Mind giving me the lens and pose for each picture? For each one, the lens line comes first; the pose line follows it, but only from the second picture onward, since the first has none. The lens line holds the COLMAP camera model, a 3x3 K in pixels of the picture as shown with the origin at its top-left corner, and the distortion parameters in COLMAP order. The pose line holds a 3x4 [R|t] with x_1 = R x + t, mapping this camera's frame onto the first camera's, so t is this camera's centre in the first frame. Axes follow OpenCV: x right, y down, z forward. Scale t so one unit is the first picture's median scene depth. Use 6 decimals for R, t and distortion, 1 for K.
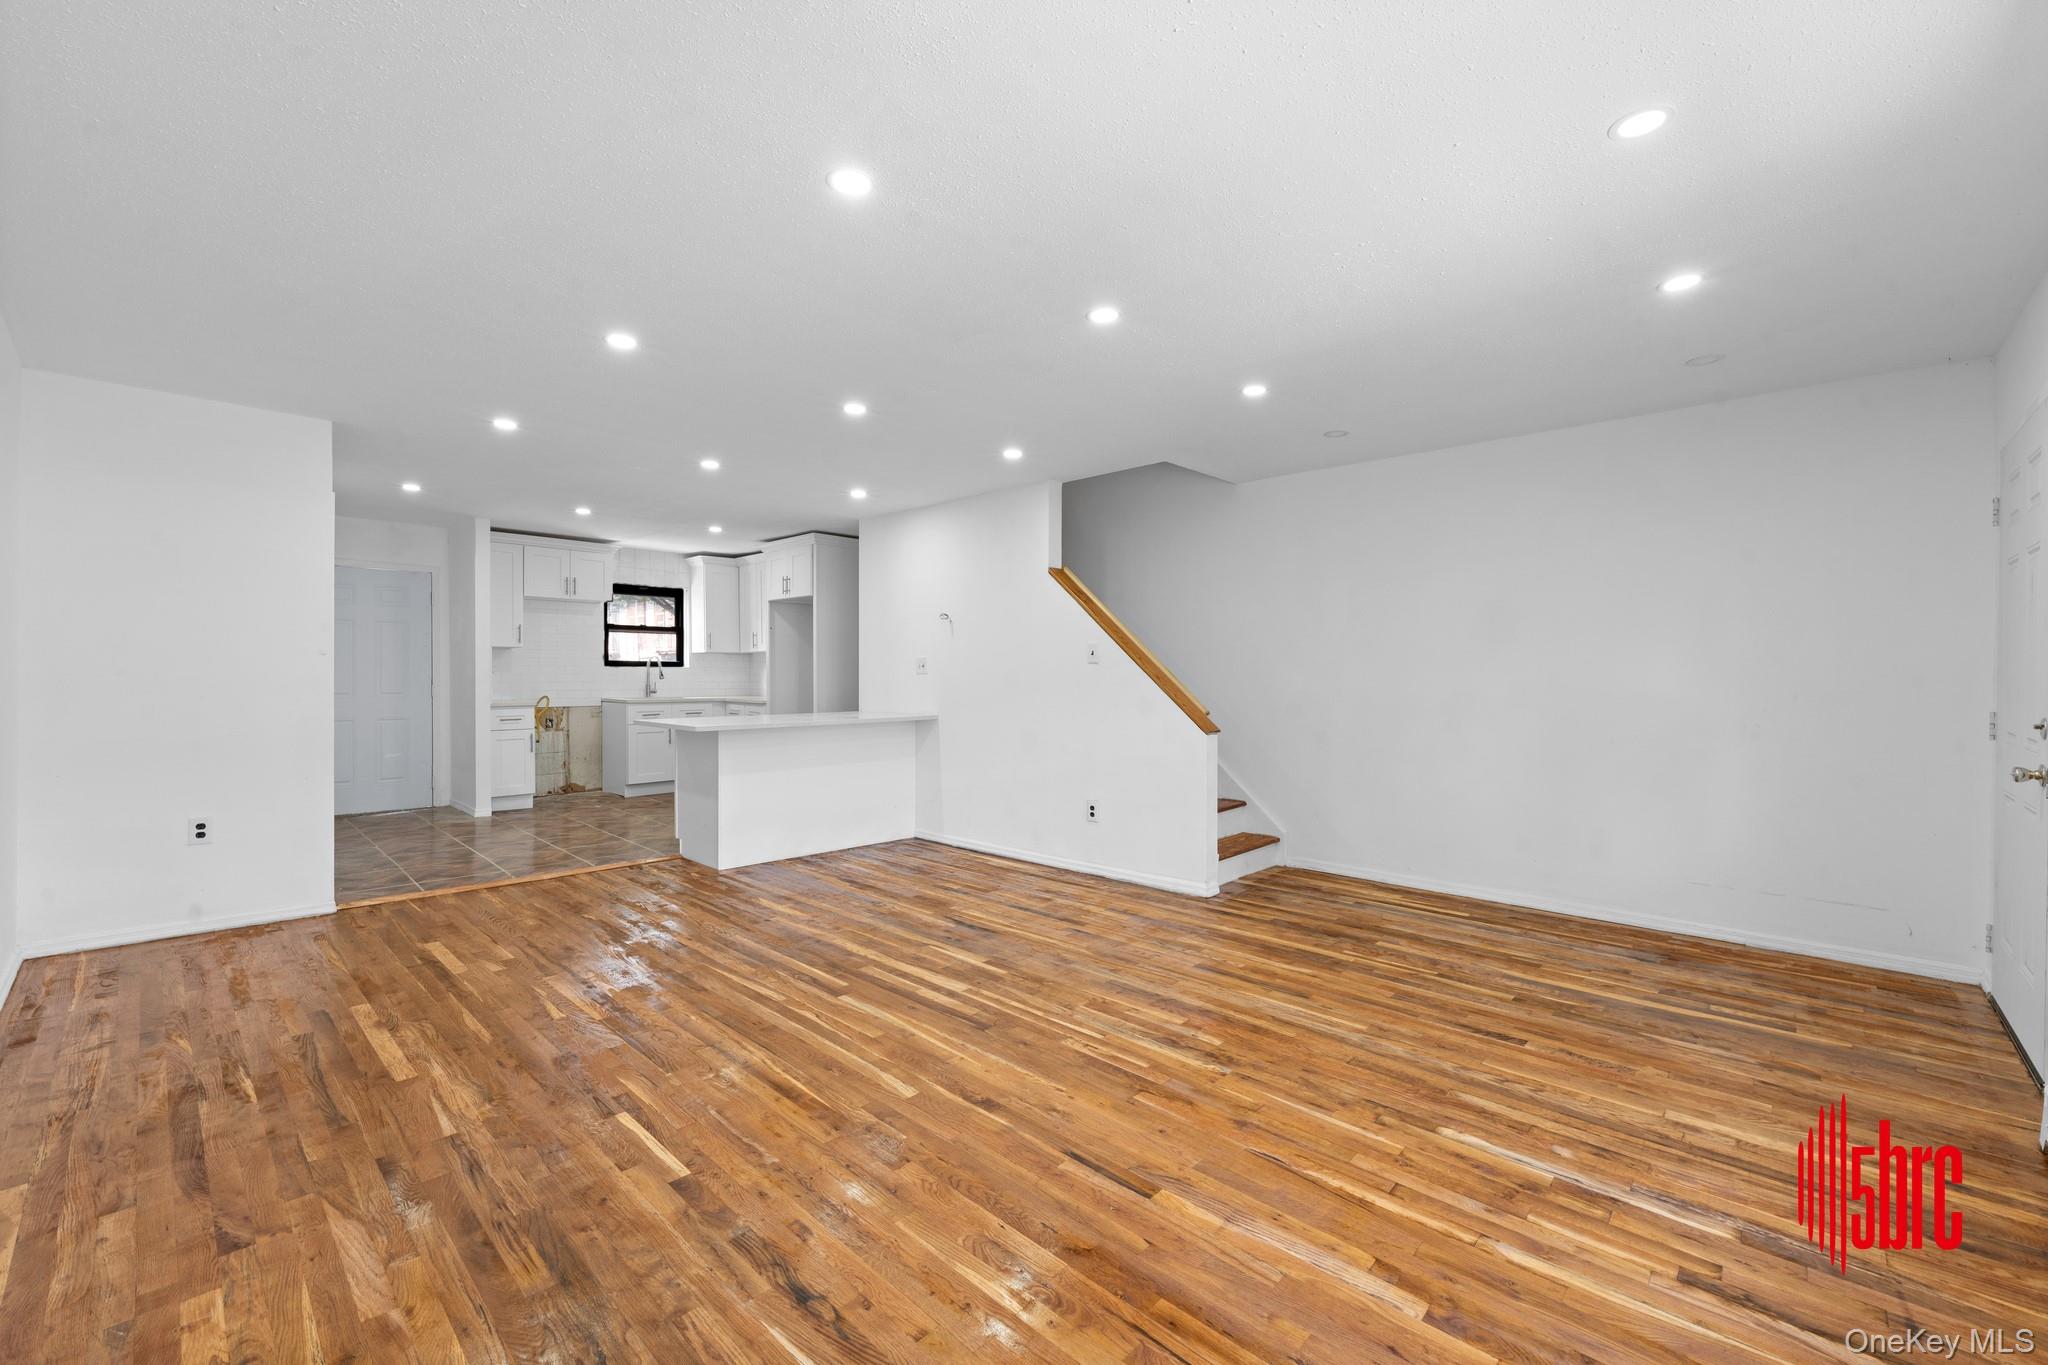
lens RADIAL K [[818.1, 0, 1022.5], [0, 818.1, 679.8], [0, 0, 1]] dist [-0.000684, -0.000337]
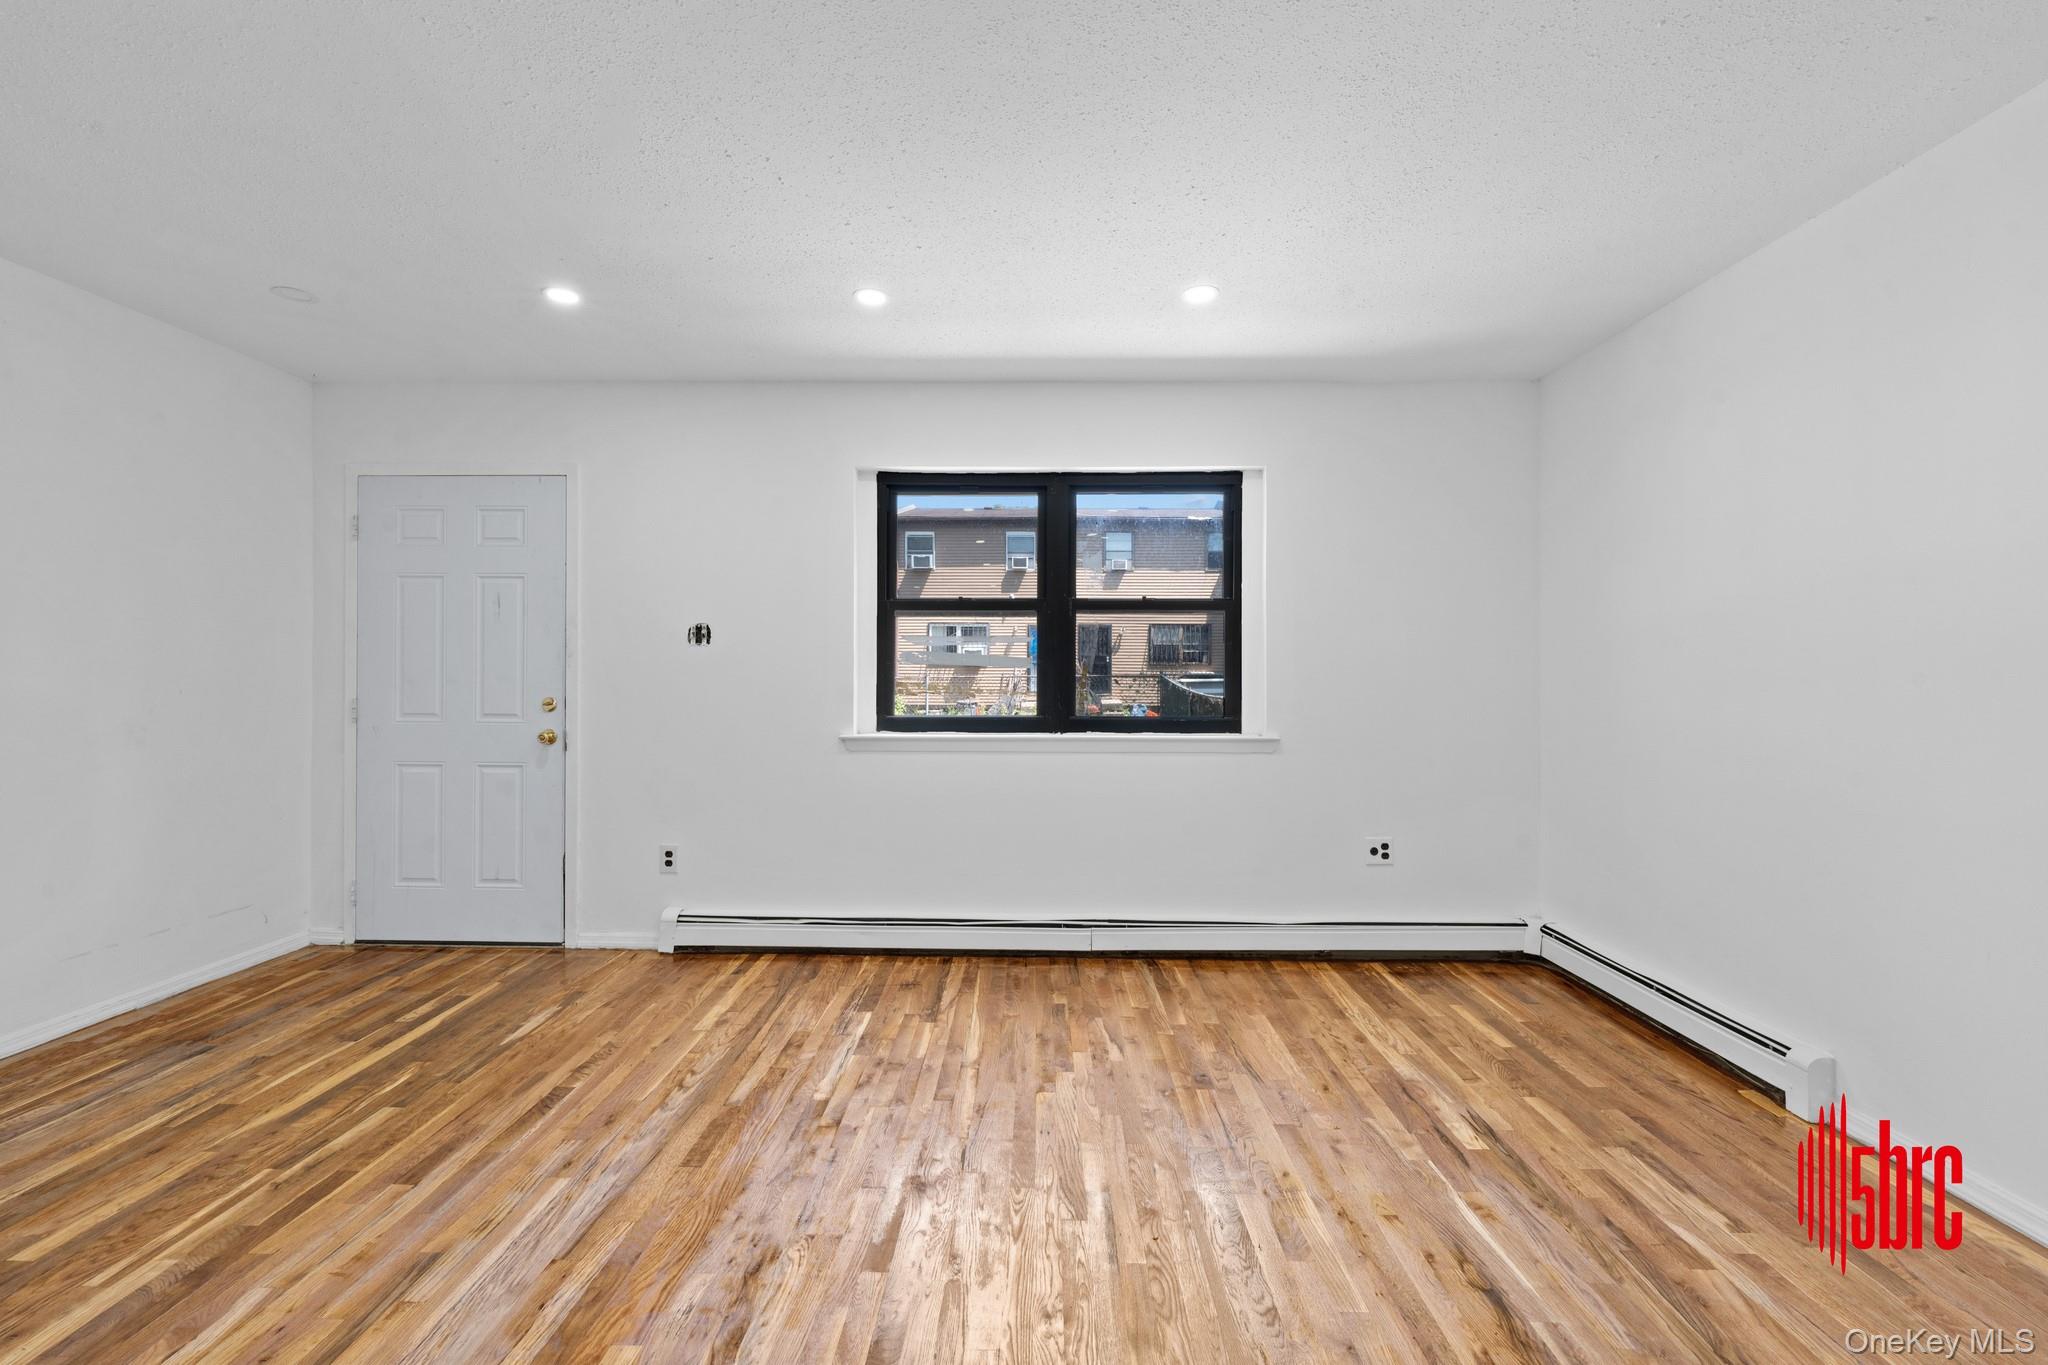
lens RADIAL K [[818.1, 0, 1016.5], [0, 818.1, 680.7], [0, 0, 1]] dist [-0.000684, -0.000337]
pose [[-0.664552, -0.012116, 0.747144, -0.344644], [-0.002511, 0.999899, 0.013981, -0.005805], [-0.747238, 0.007415, -0.664515, 1.169870]]
